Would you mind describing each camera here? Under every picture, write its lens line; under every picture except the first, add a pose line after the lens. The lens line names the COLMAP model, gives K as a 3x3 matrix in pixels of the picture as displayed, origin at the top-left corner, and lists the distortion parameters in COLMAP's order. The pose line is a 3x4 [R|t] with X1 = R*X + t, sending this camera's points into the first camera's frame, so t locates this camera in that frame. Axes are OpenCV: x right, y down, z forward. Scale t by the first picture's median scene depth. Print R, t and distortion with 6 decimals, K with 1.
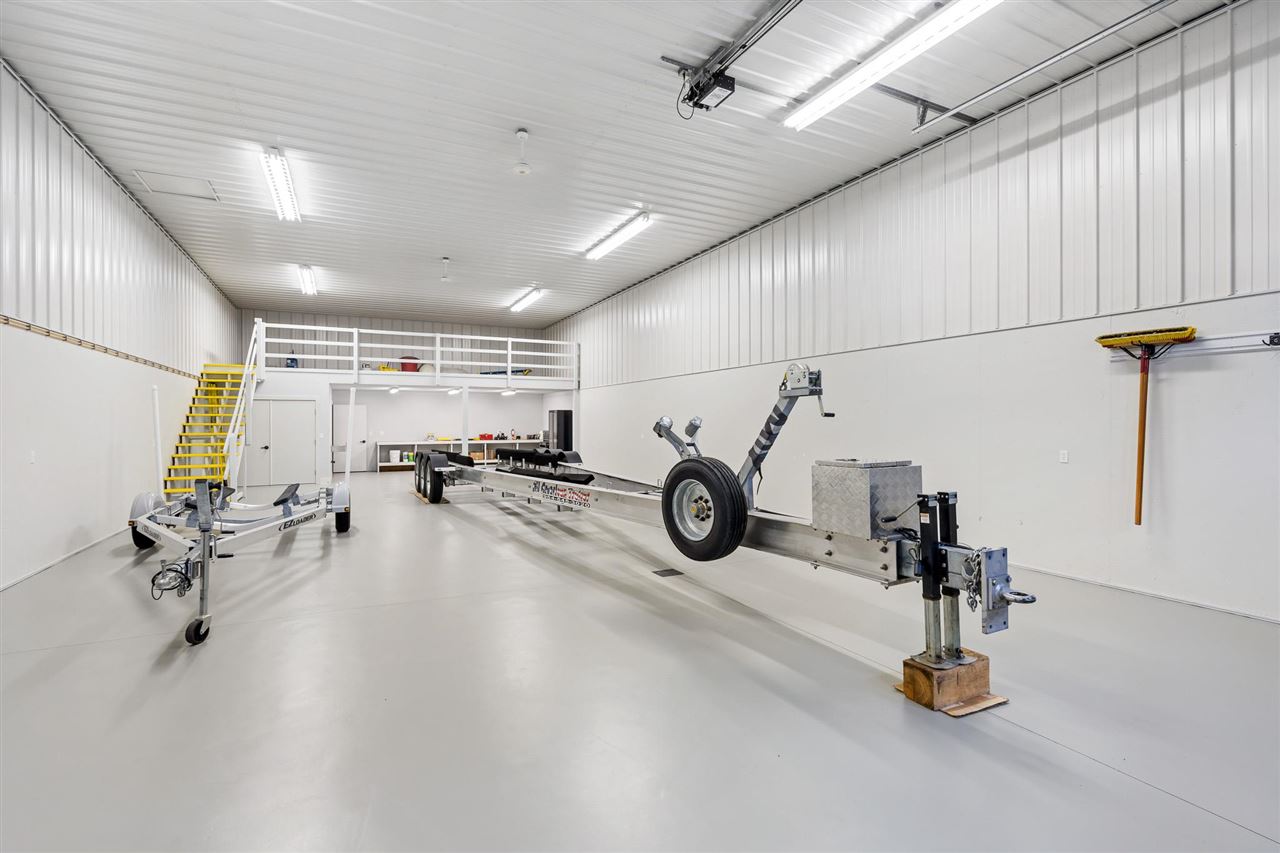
lens RADIAL K [[585.6, 0, 627.0], [0, 585.6, 421.9], [0, 0, 1]] dist [0.004499, 0.001049]
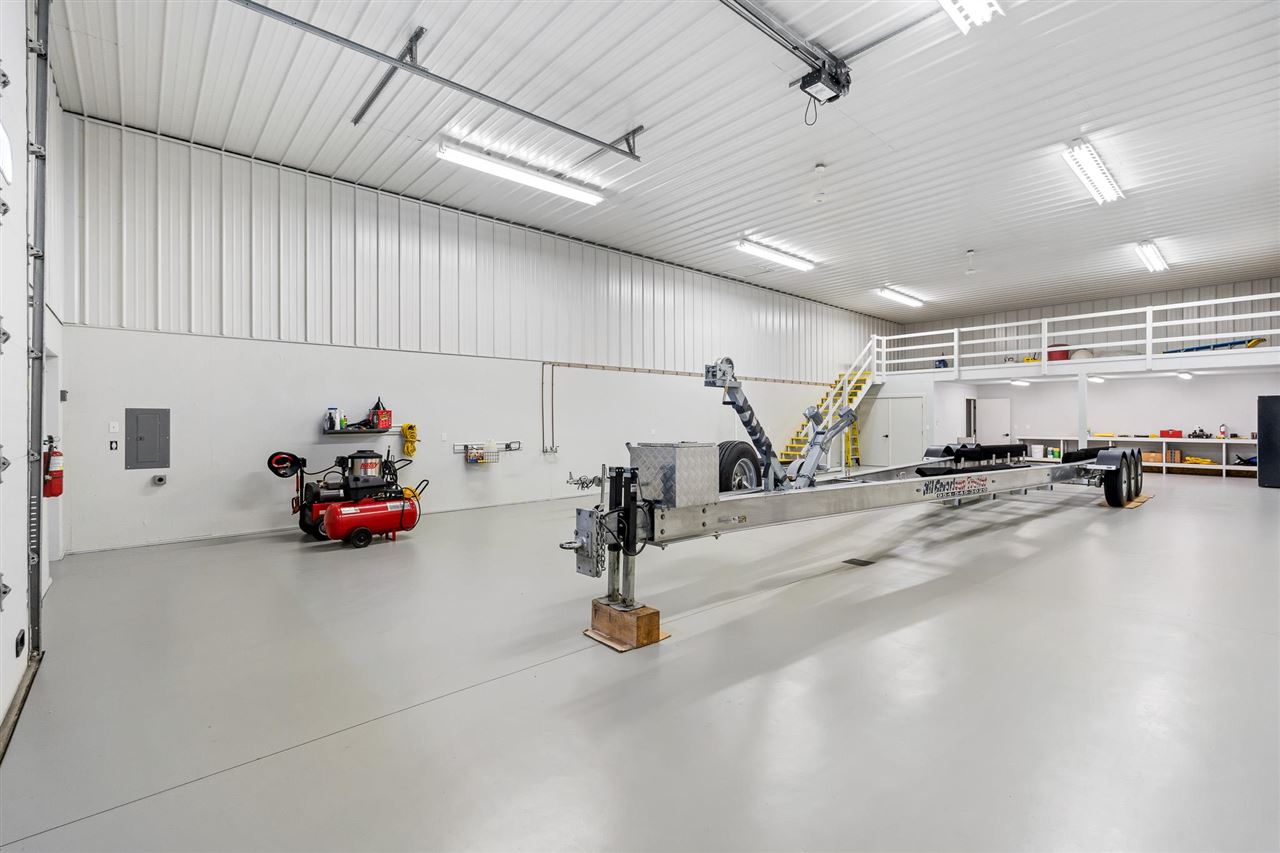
lens RADIAL K [[561.6, 0, 642.4], [0, 561.6, 417.5], [0, 0, 1]] dist [-0.002916, -0.000211]
pose [[0.268030, -0.002862, -0.963406, 0.308982], [0.002475, 0.999994, -0.002282, 0.004455], [0.963407, -0.001773, 0.268036, 0.134262]]
